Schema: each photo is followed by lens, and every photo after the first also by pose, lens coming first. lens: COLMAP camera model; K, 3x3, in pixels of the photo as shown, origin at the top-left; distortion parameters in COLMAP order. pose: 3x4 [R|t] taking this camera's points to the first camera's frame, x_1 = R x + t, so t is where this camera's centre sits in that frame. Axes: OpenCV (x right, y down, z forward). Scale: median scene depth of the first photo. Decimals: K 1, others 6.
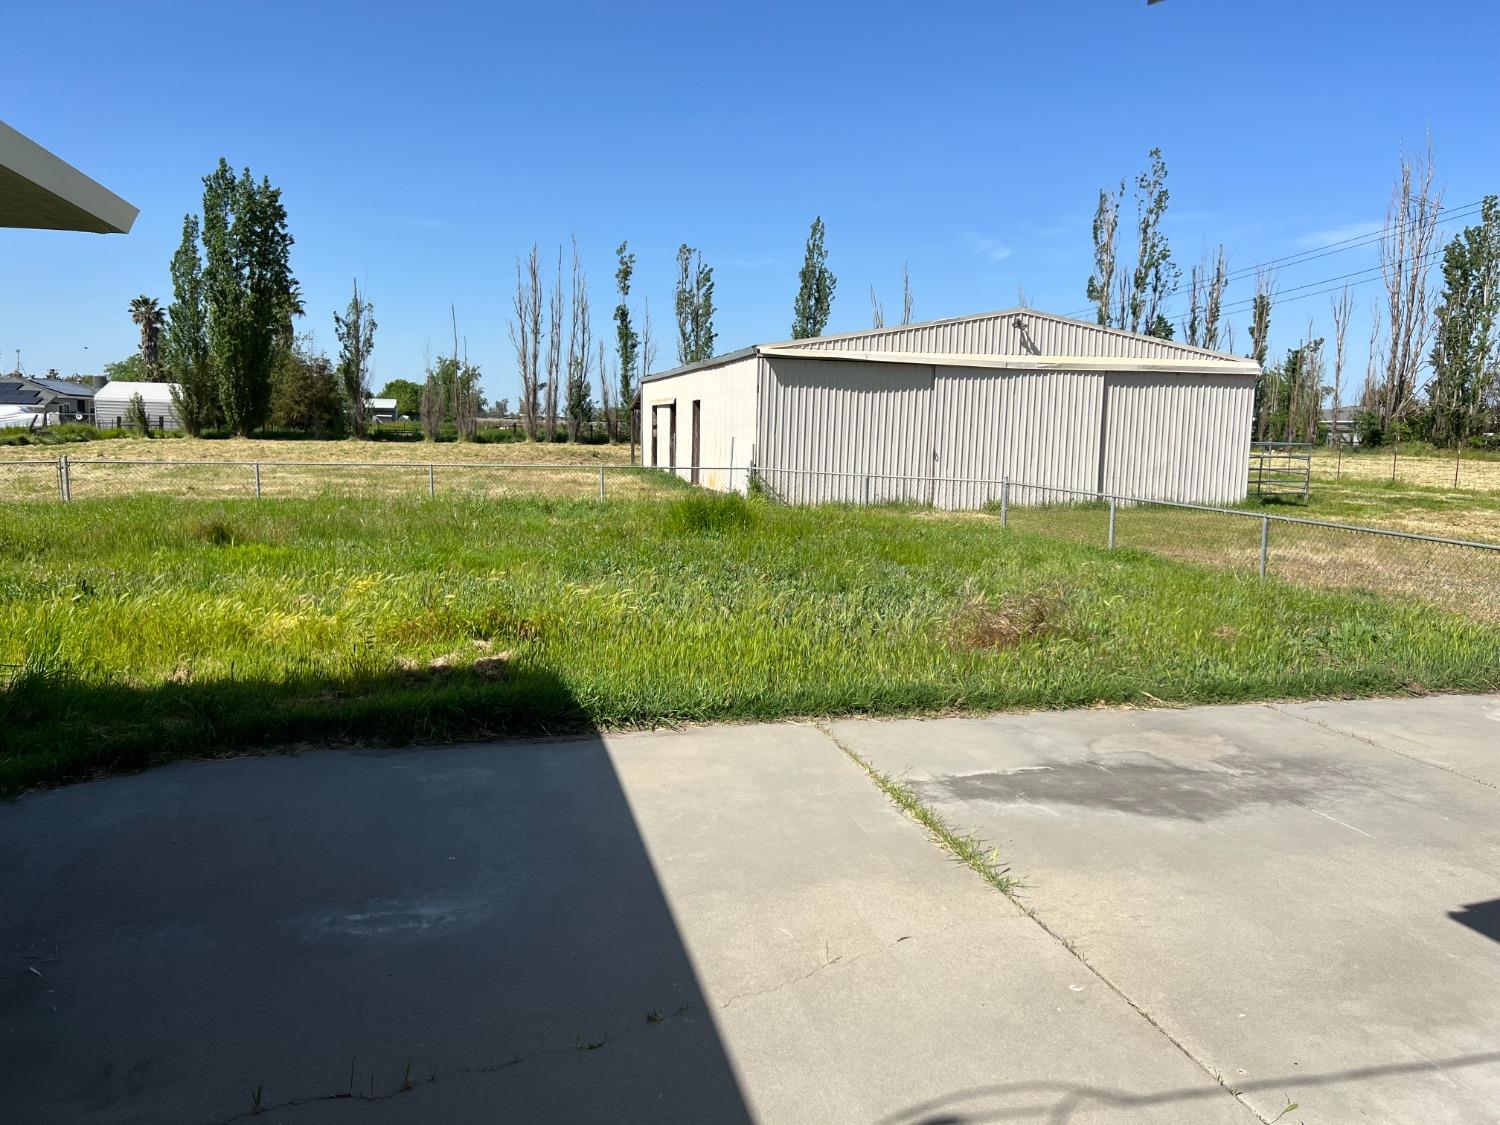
lens RADIAL K [[1110.6, 0, 739.8], [0, 1110.6, 578.8], [0, 0, 1]] dist [0.040426, -0.053622]
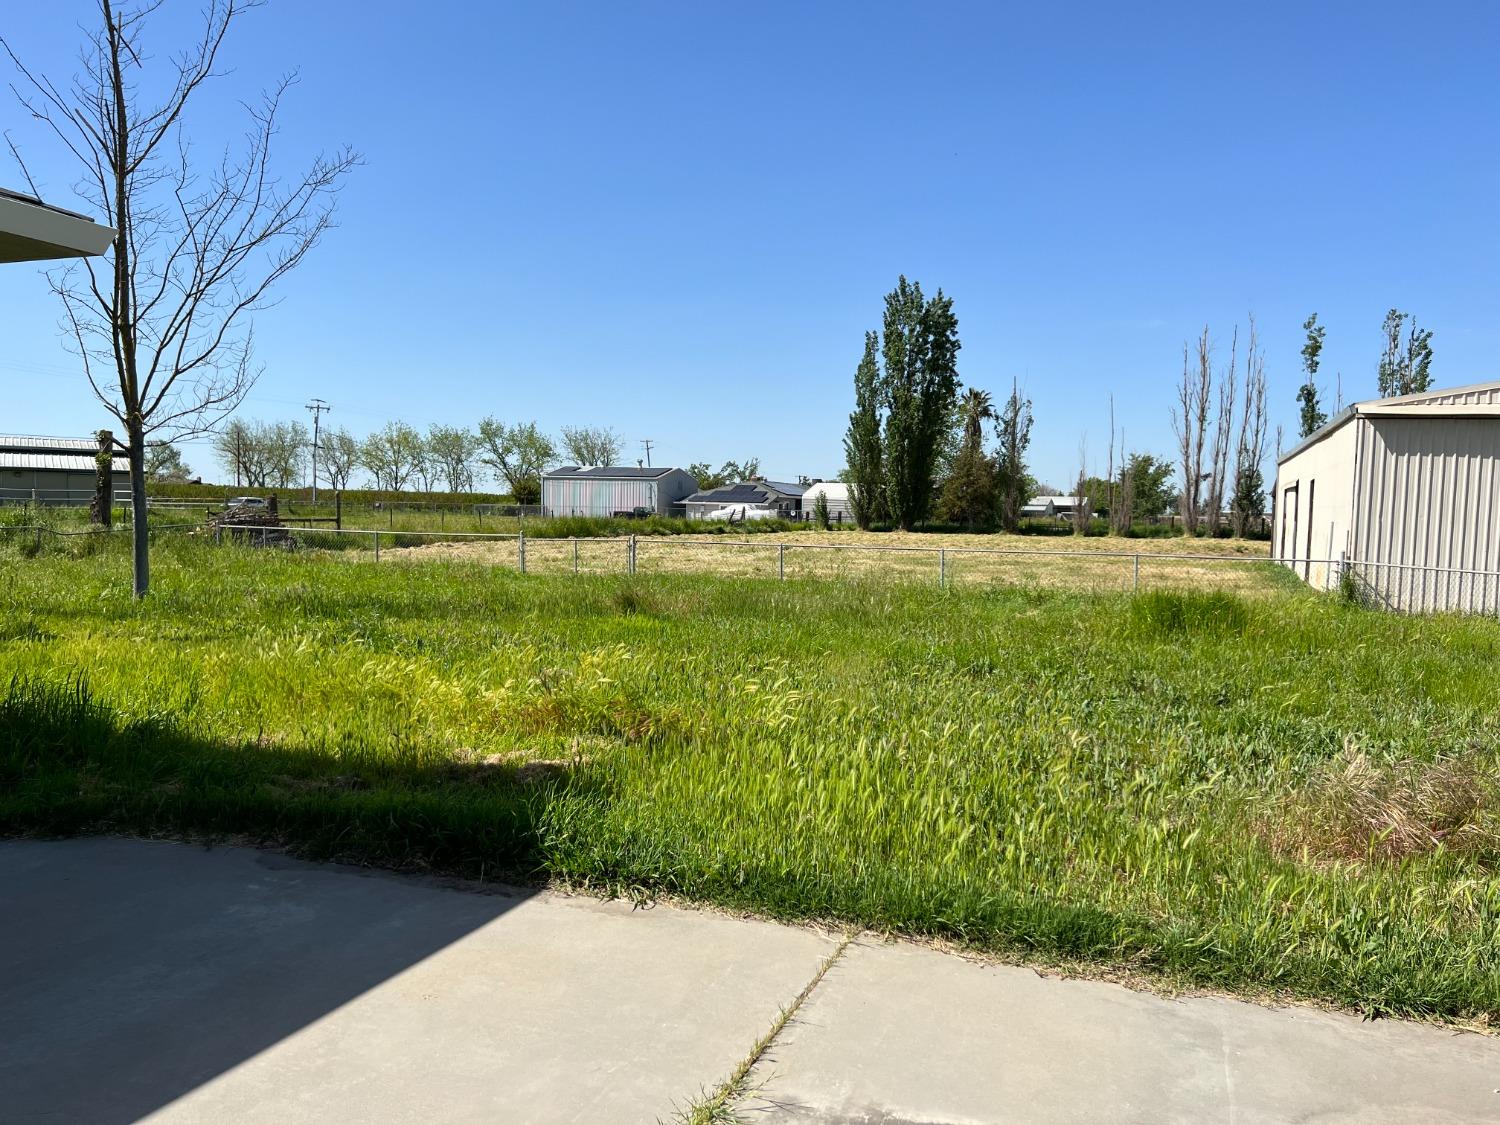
lens RADIAL K [[1110.6, 0, 747.5], [0, 1110.6, 579.3], [0, 0, 1]] dist [0.040426, -0.053622]
pose [[0.826485, 0.032363, -0.562028, 0.031655], [-0.080979, 0.994798, -0.061801, -0.001900], [0.557104, 0.096590, 0.824806, 0.040692]]
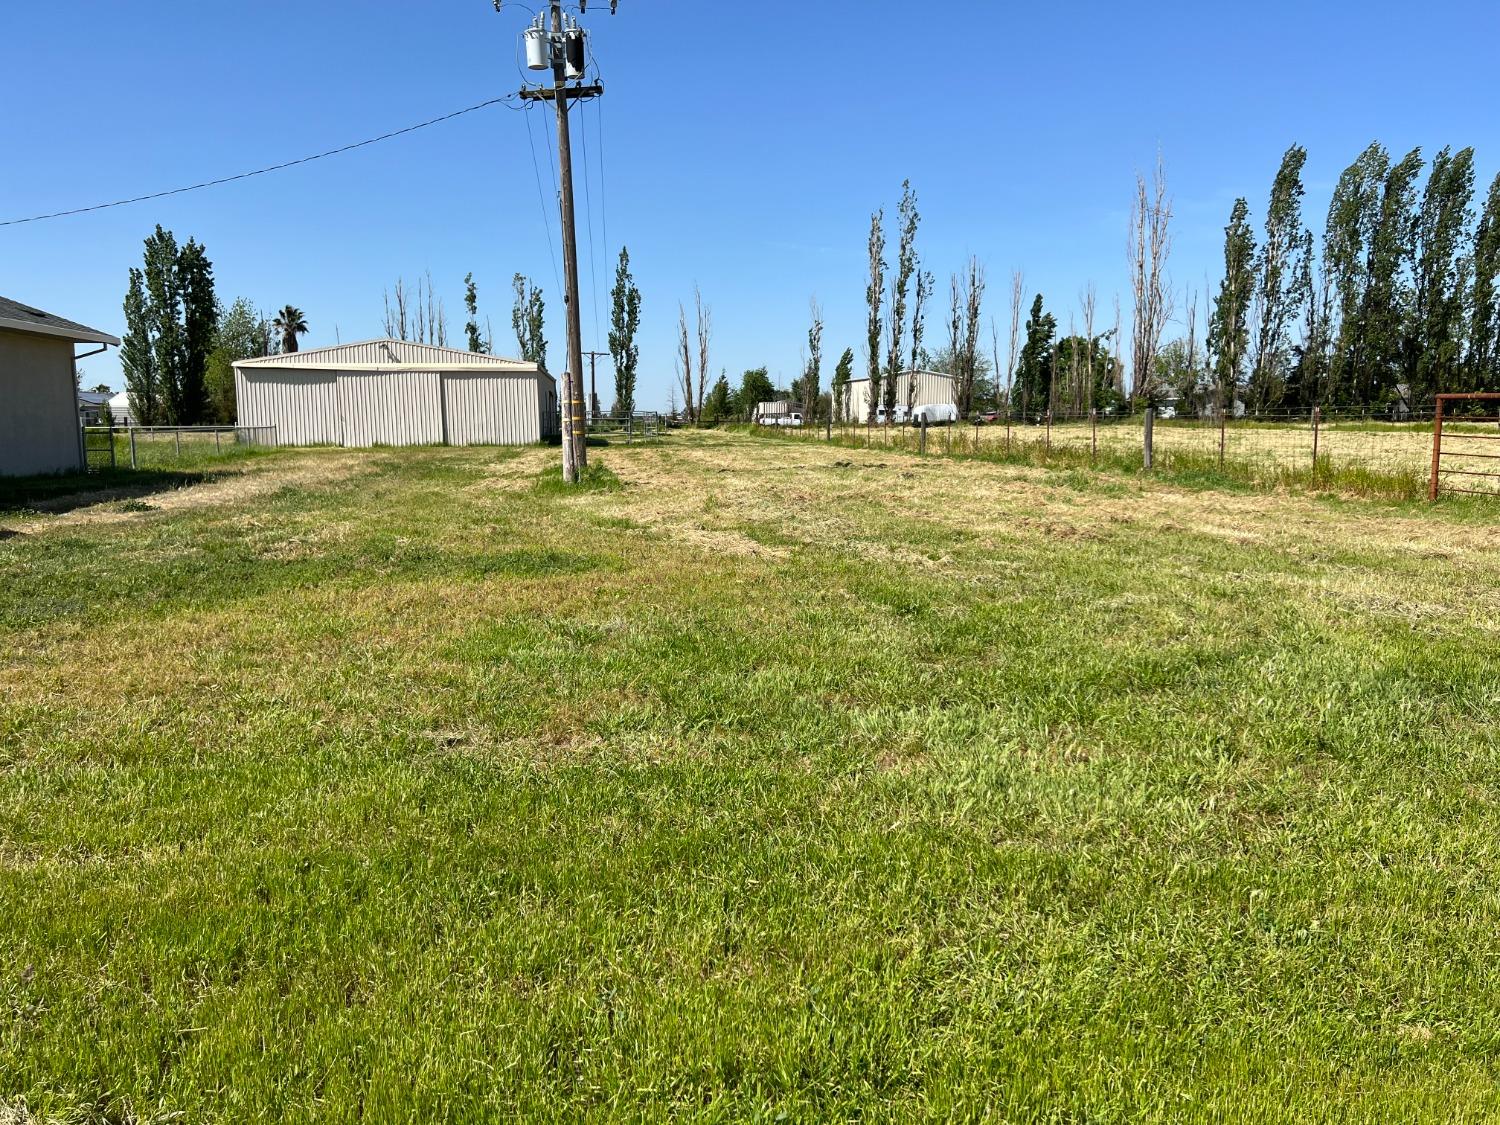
lens RADIAL K [[1110.6, 0, 712.4], [0, 1110.6, 545.4], [0, 0, 1]] dist [0.040426, -0.053622]
pose [[0.994505, -0.011376, -0.104068, 0.317879], [0.008603, 0.999597, -0.027061, 0.050298], [0.104334, 0.026017, 0.994202, -0.250357]]
